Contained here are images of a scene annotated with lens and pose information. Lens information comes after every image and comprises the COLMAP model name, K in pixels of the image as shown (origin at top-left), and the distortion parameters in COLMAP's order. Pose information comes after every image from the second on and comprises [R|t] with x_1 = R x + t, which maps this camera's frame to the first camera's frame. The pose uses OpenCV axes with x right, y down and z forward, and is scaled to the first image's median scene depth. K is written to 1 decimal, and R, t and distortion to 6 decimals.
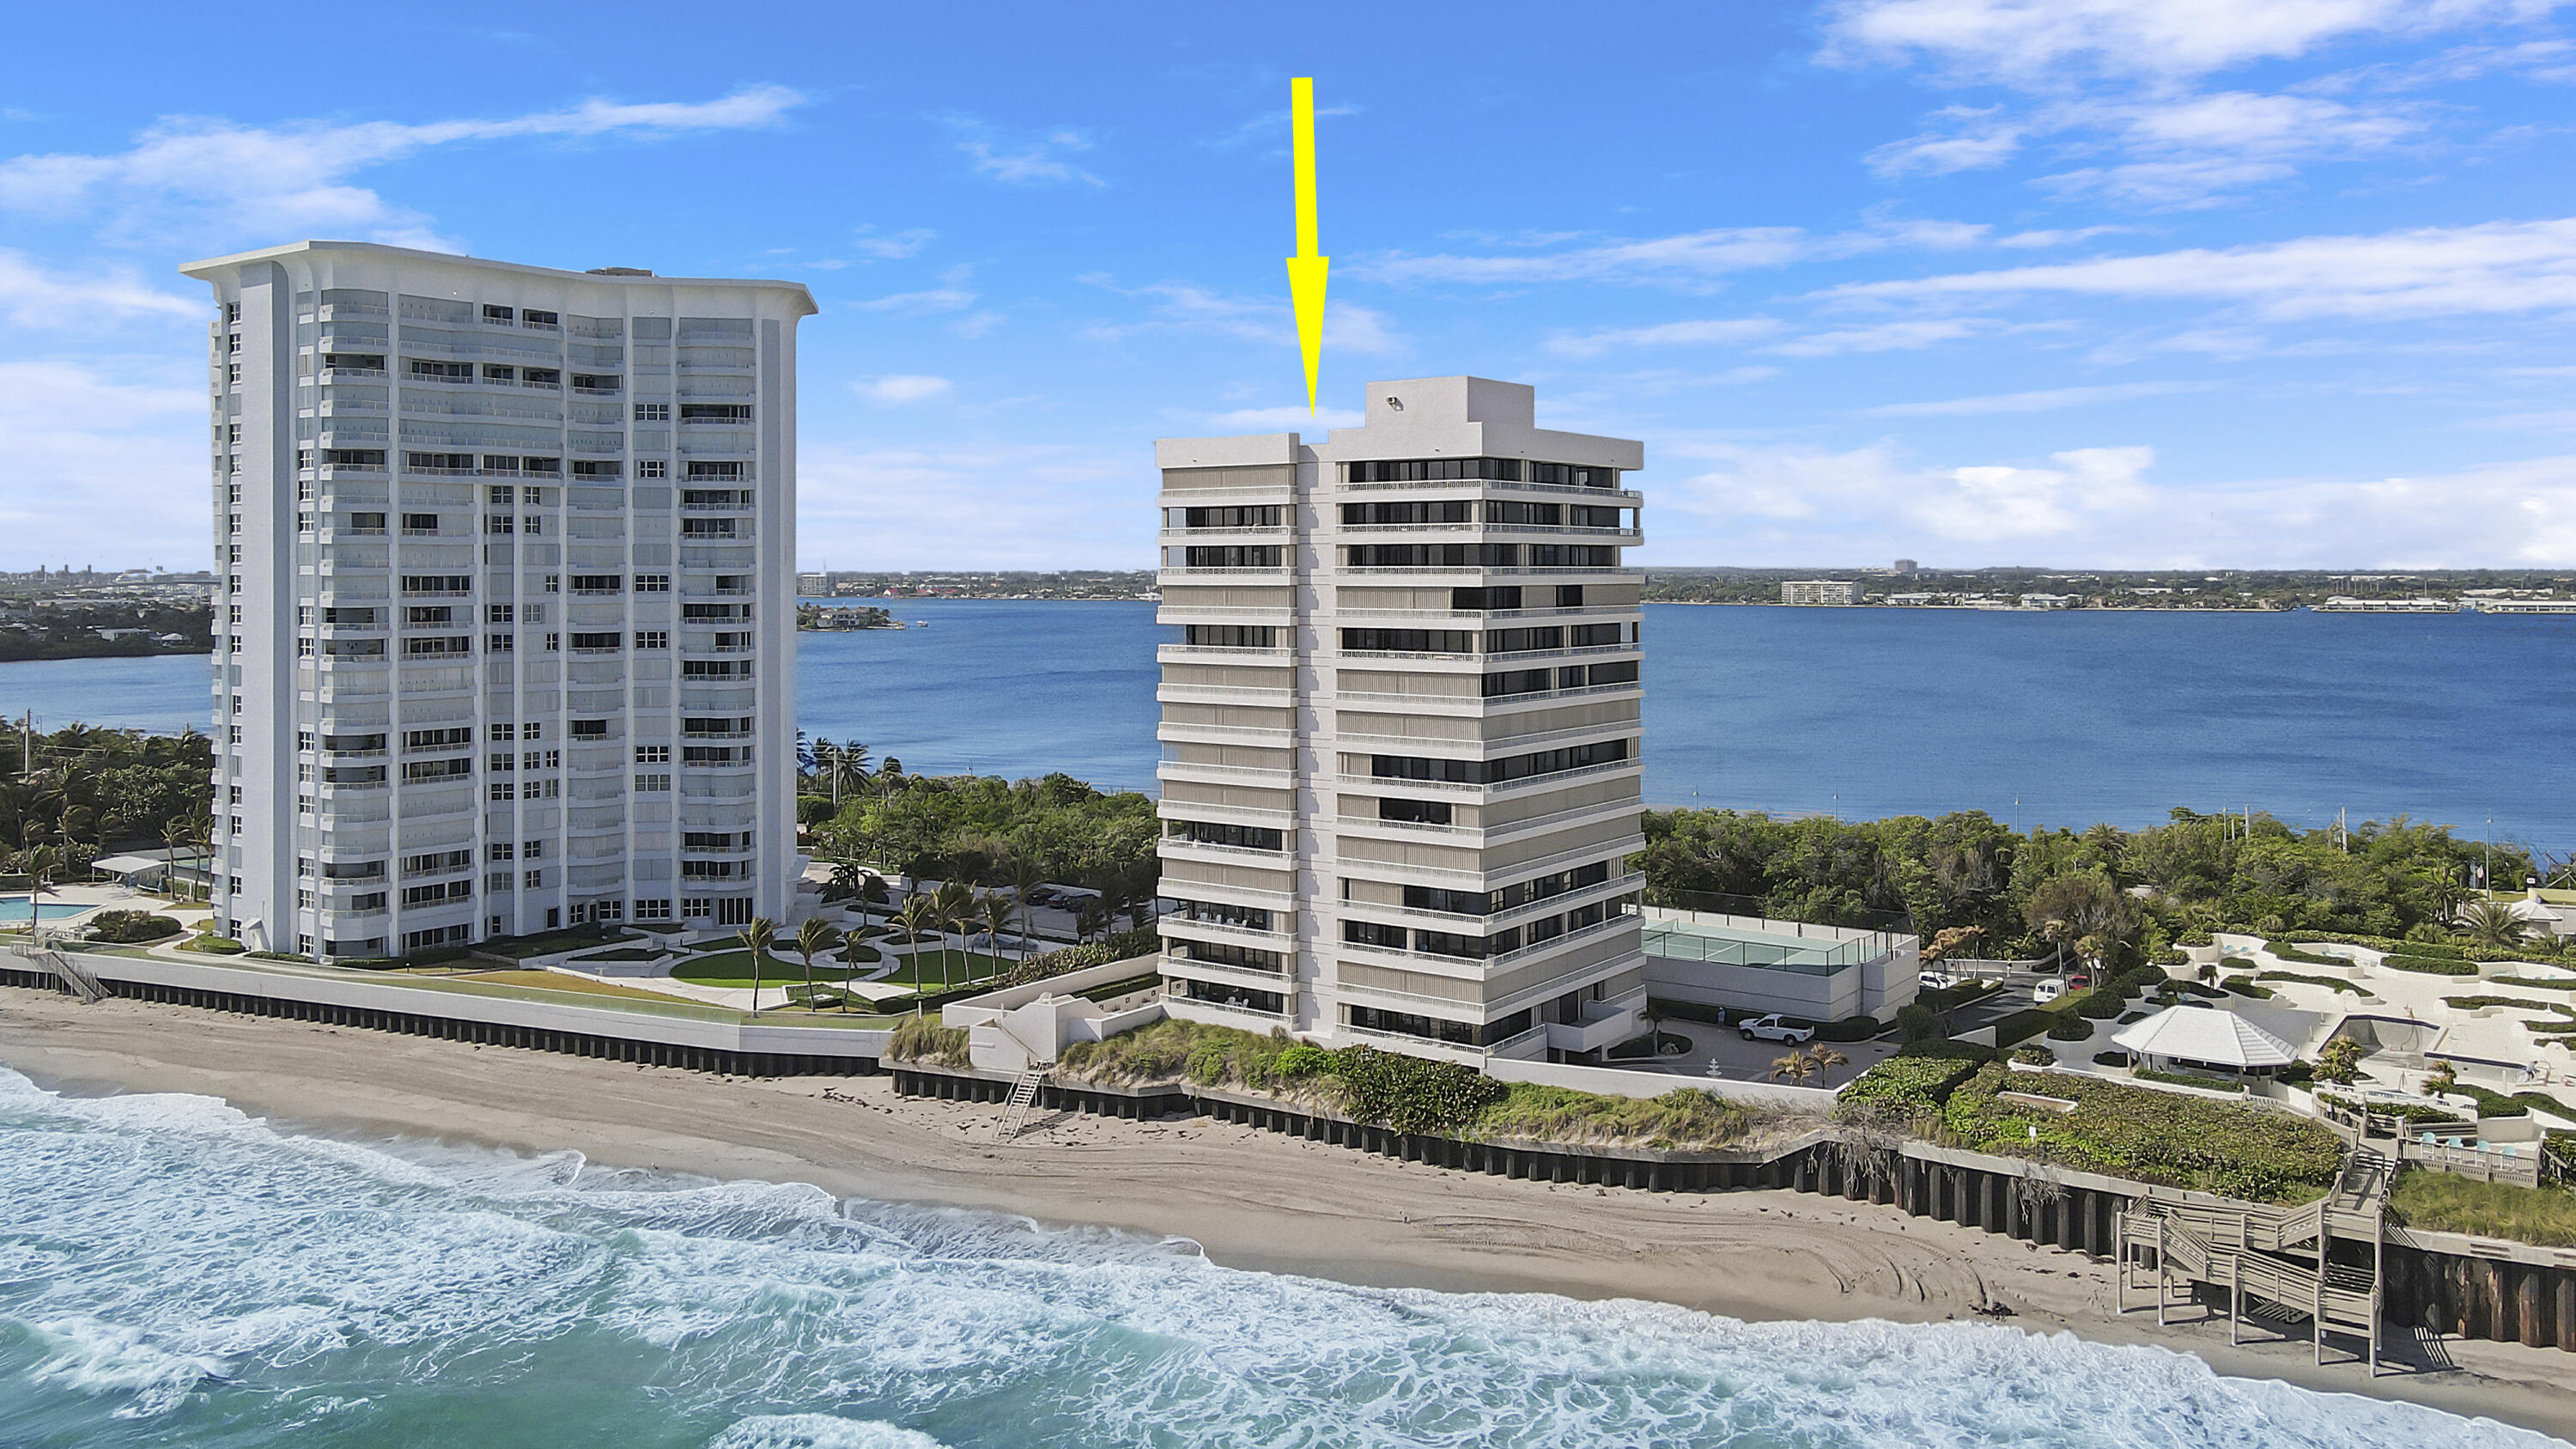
lens RADIAL K [[1702.1, 0, 1256.7], [0, 1702.1, 734.9], [0, 0, 1]] dist [-0.007579, 0.021306]
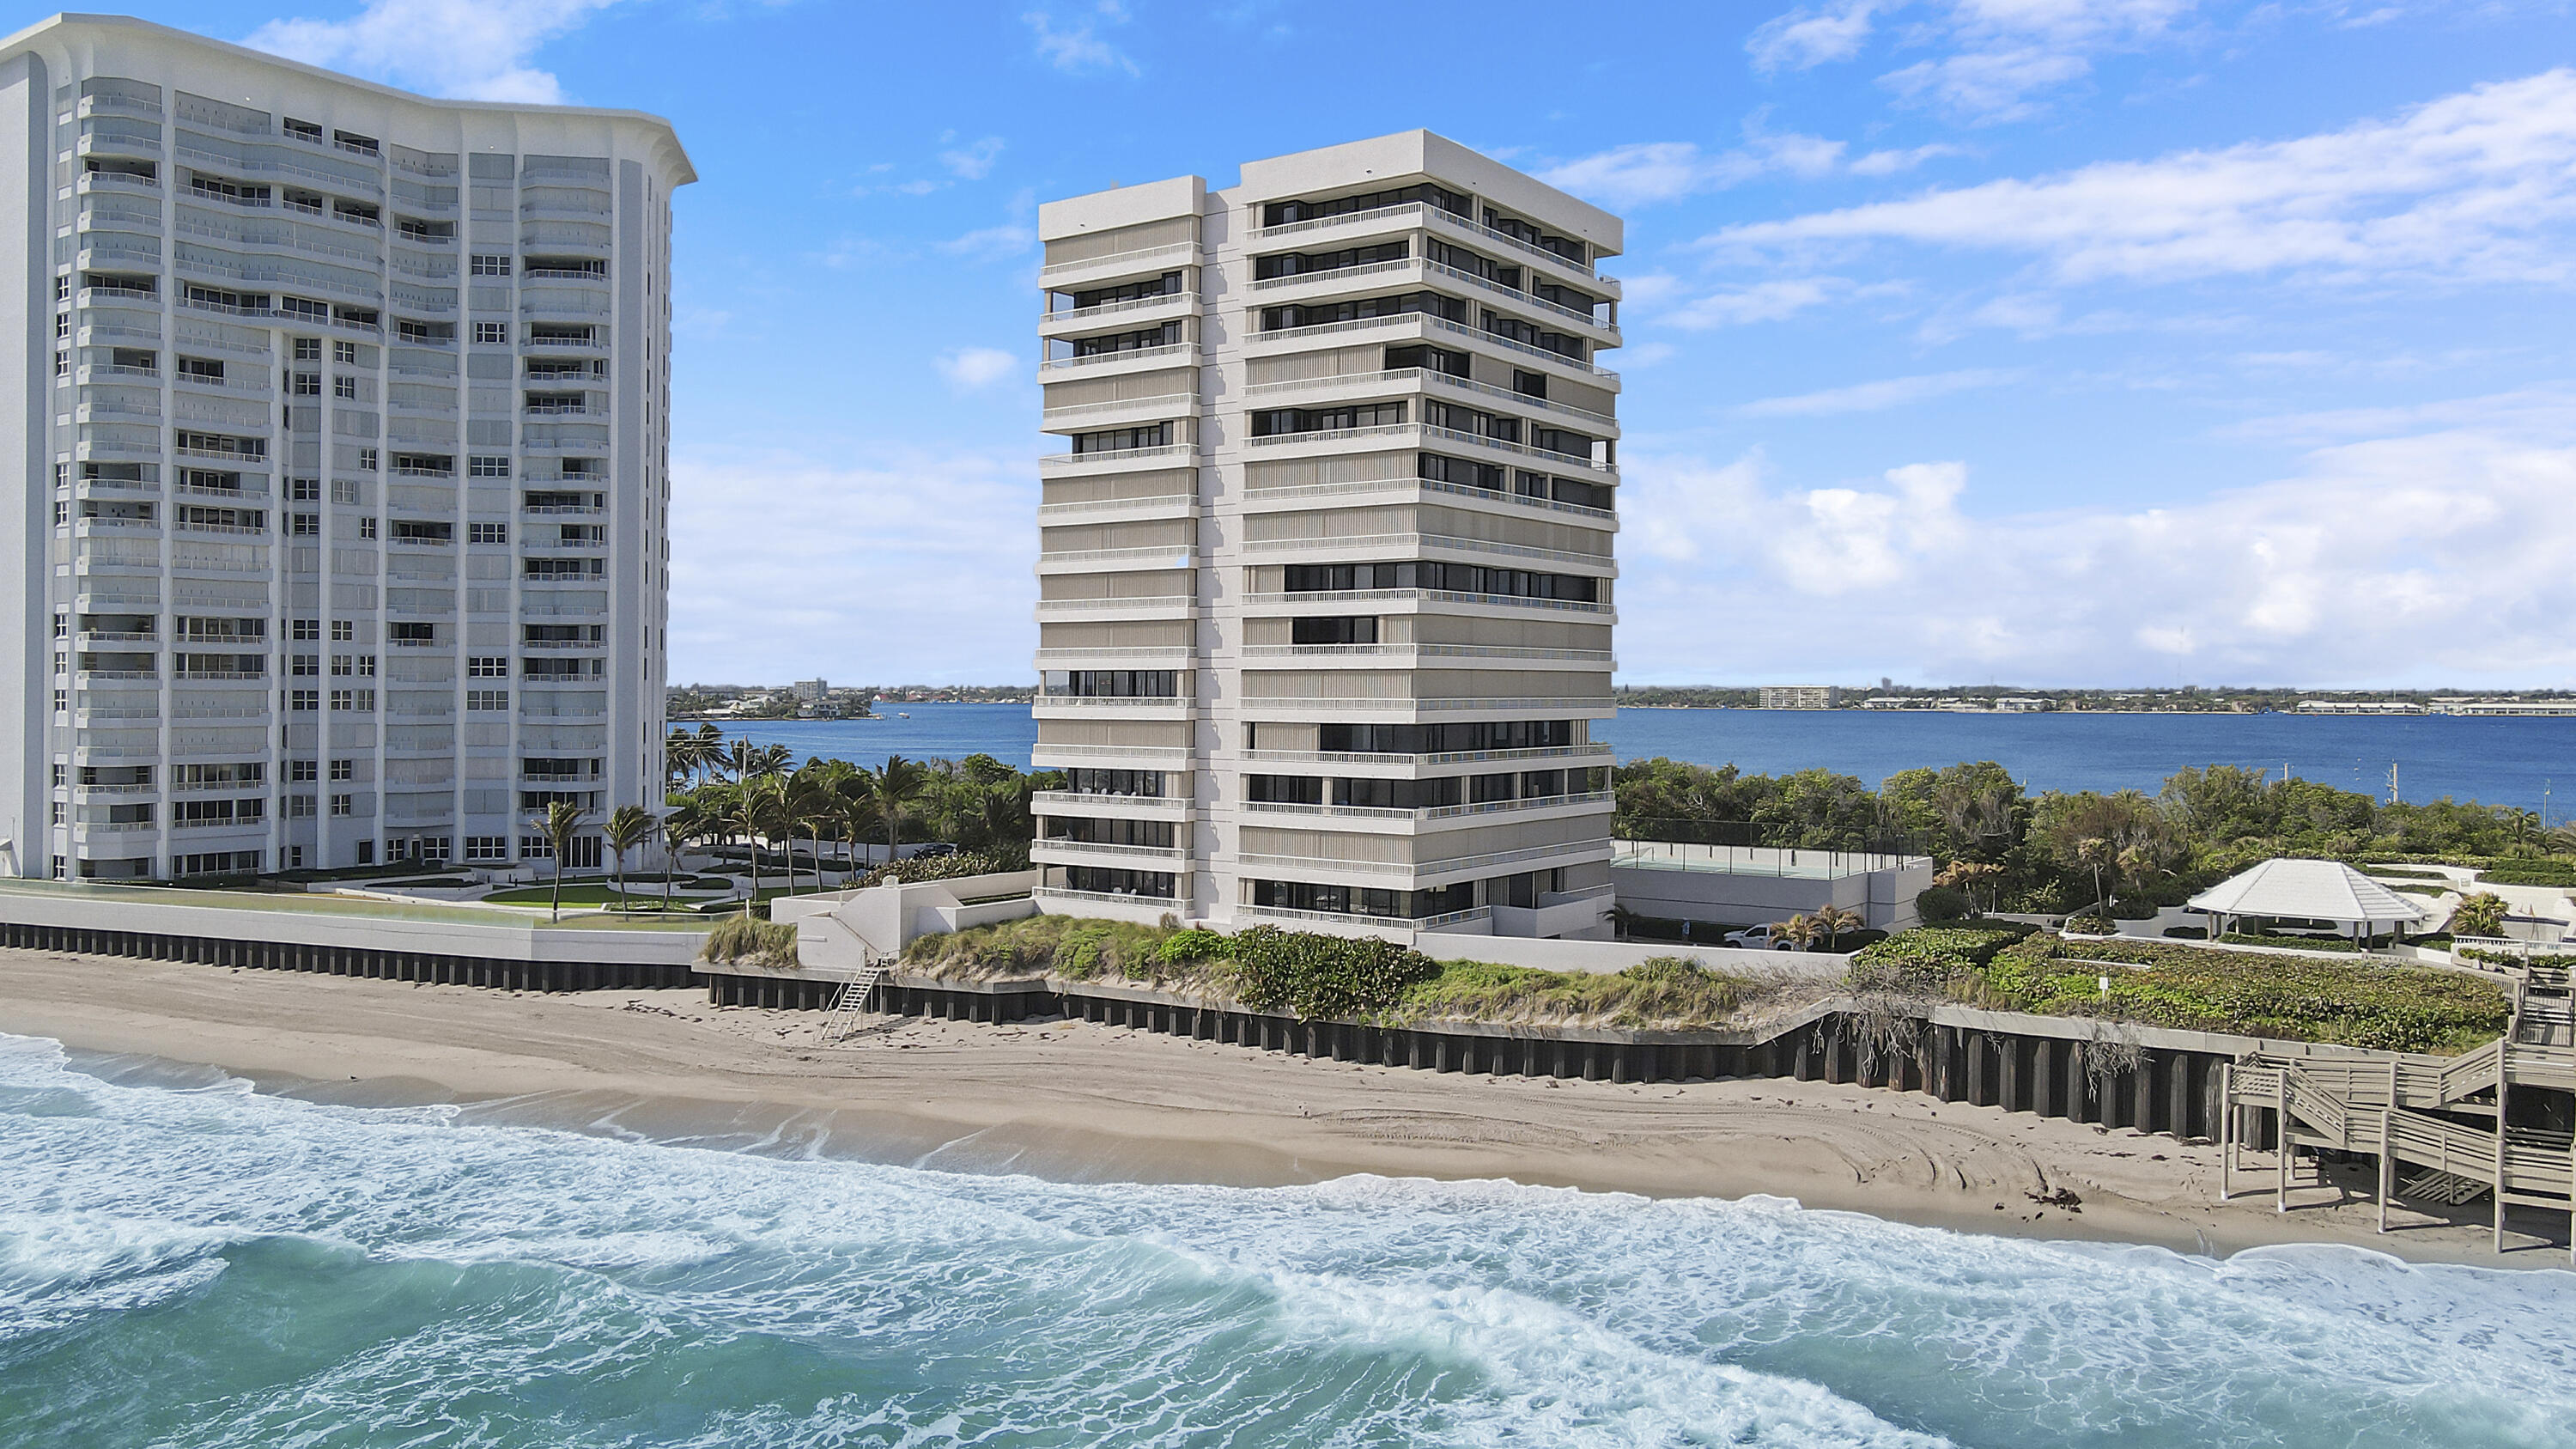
lens RADIAL K [[1705.4, 0, 1285.5], [0, 1705.4, 807.2], [0, 0, 1]] dist [-0.001239, 0.014874]
pose [[0.999328, 0.022067, 0.029270, 0.042304], [-0.021713, 0.999688, -0.012362, 0.124264], [-0.029533, 0.011718, 0.999495, 0.168672]]
